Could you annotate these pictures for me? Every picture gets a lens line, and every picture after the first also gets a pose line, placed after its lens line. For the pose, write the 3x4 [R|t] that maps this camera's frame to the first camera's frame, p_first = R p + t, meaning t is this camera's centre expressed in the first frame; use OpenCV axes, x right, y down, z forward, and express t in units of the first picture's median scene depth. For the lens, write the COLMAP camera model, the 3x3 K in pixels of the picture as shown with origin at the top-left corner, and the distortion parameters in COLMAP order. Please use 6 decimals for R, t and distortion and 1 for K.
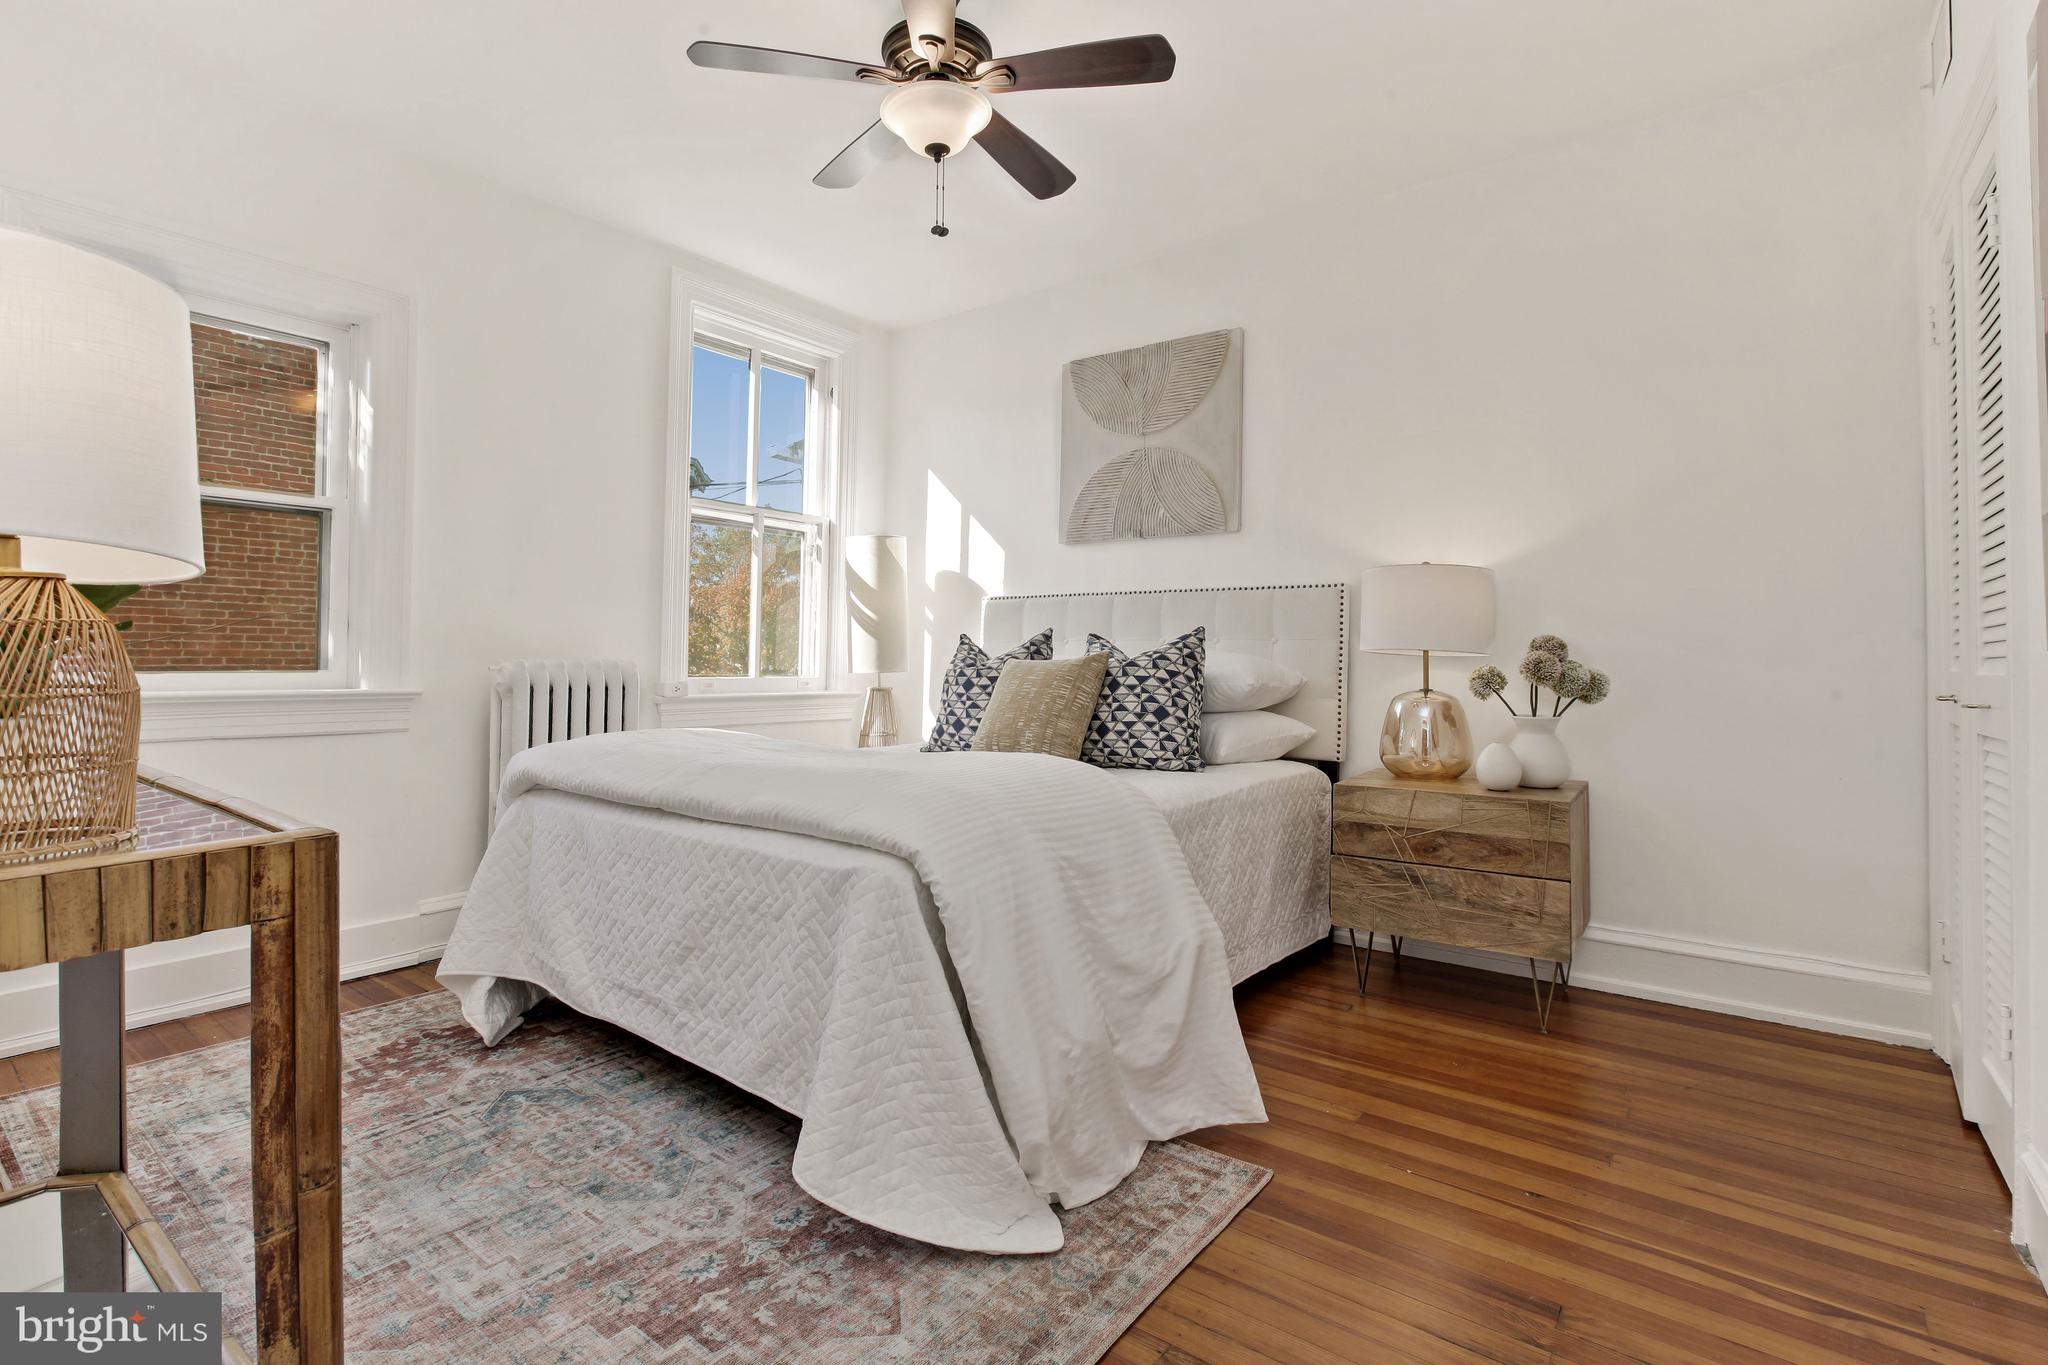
lens RADIAL K [[948.1, 0, 1028.6], [0, 948.1, 676.3], [0, 0, 1]] dist [0.002464, 0.001340]
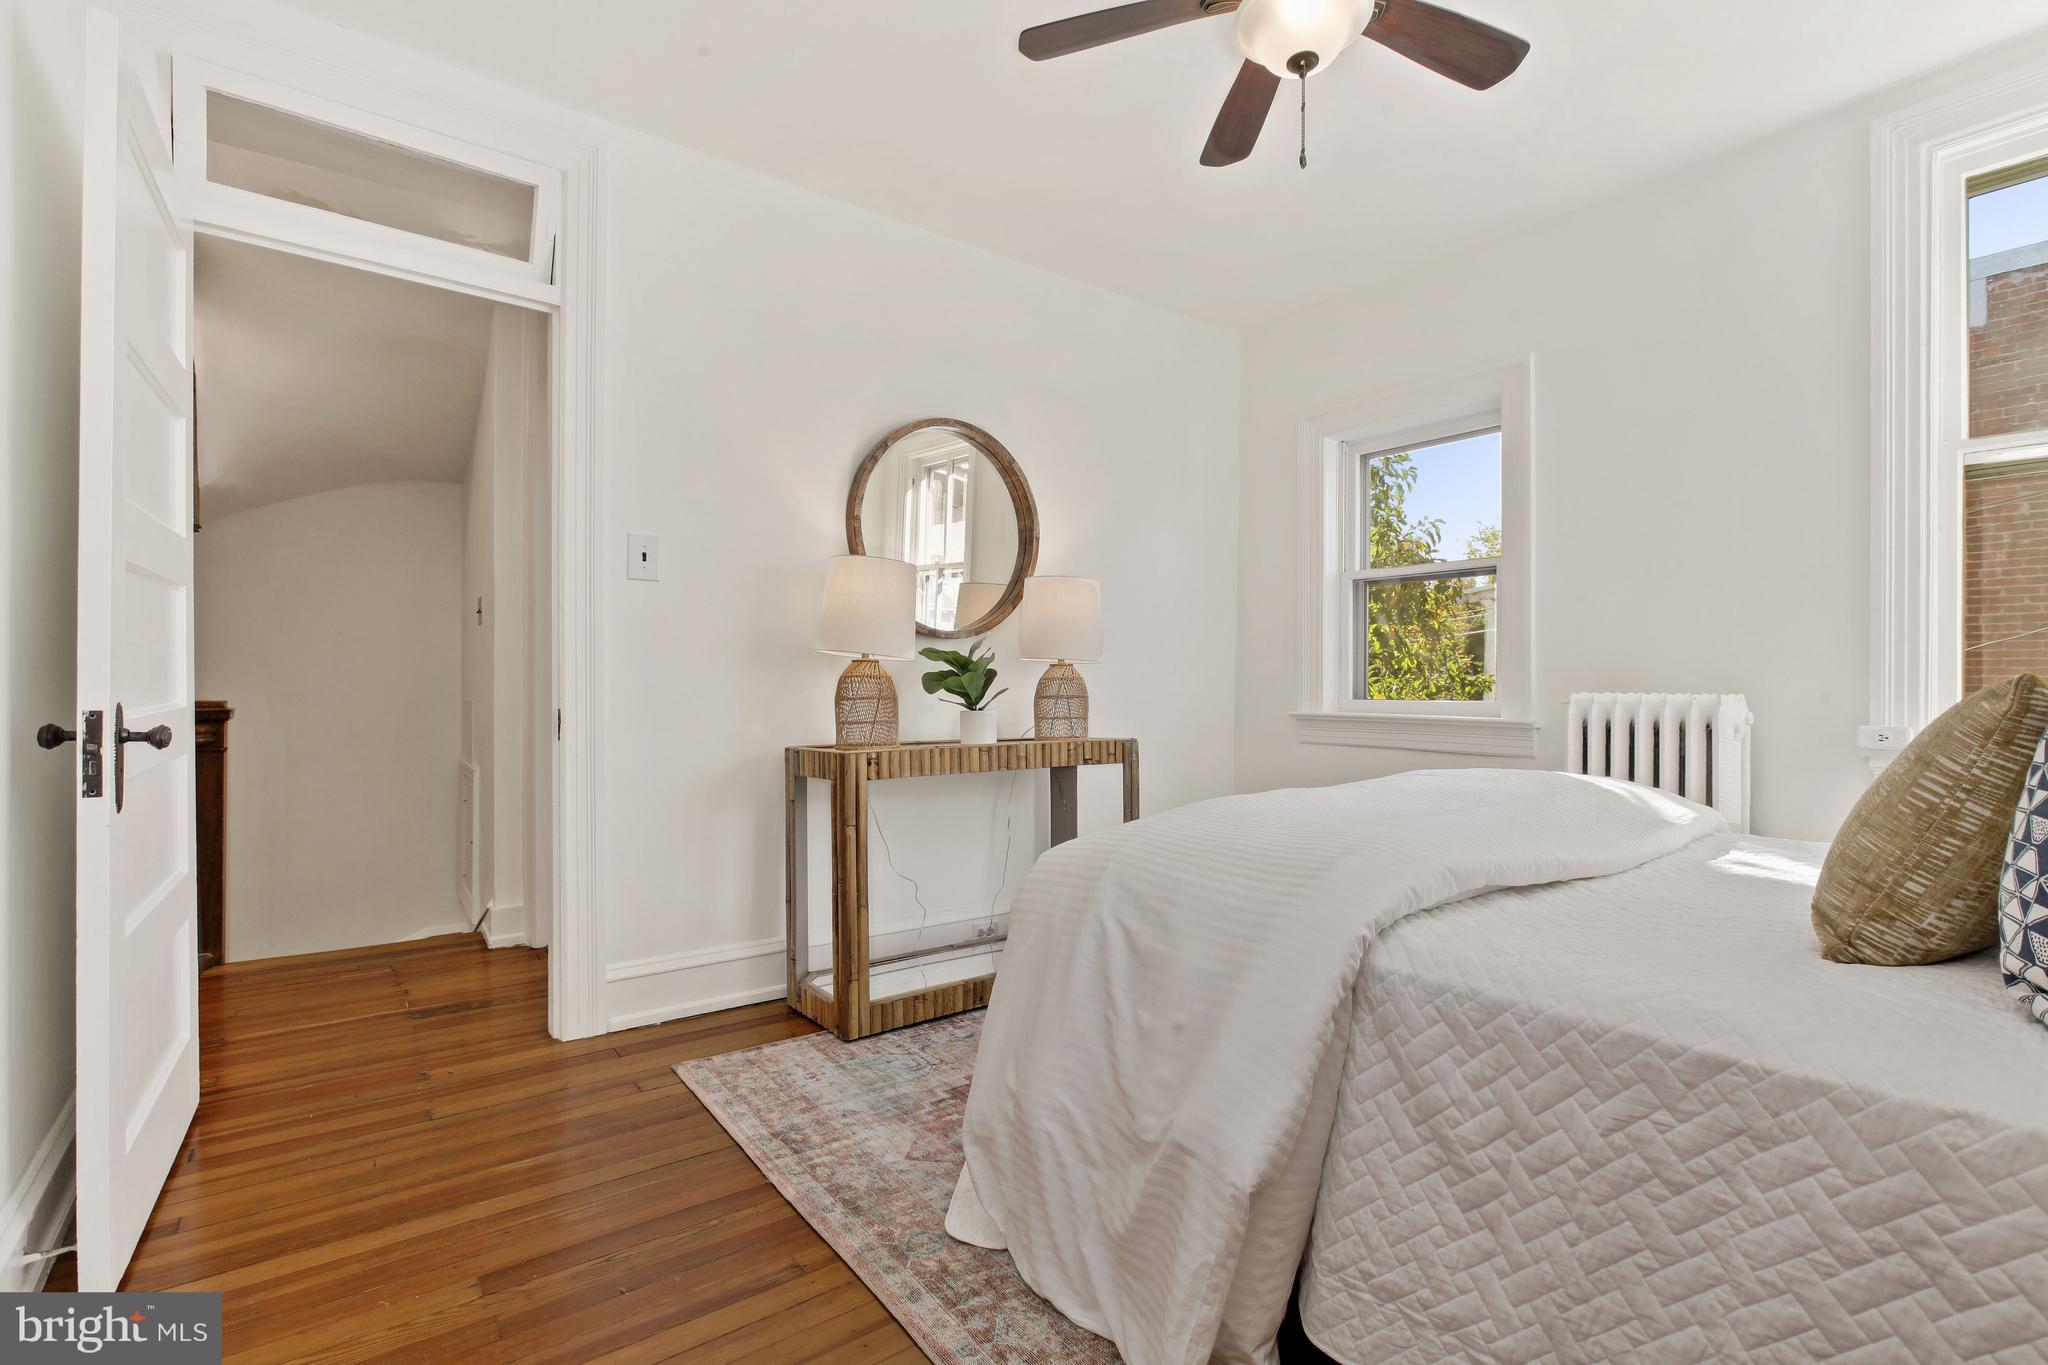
lens RADIAL K [[948.1, 0, 1030.0], [0, 948.1, 686.3], [0, 0, 1]] dist [0.002464, 0.001340]
pose [[-0.276601, -0.009245, -0.960940, 1.072706], [-0.016829, 0.999847, -0.004775, -0.019399], [0.960837, 0.014851, -0.276715, 1.402401]]
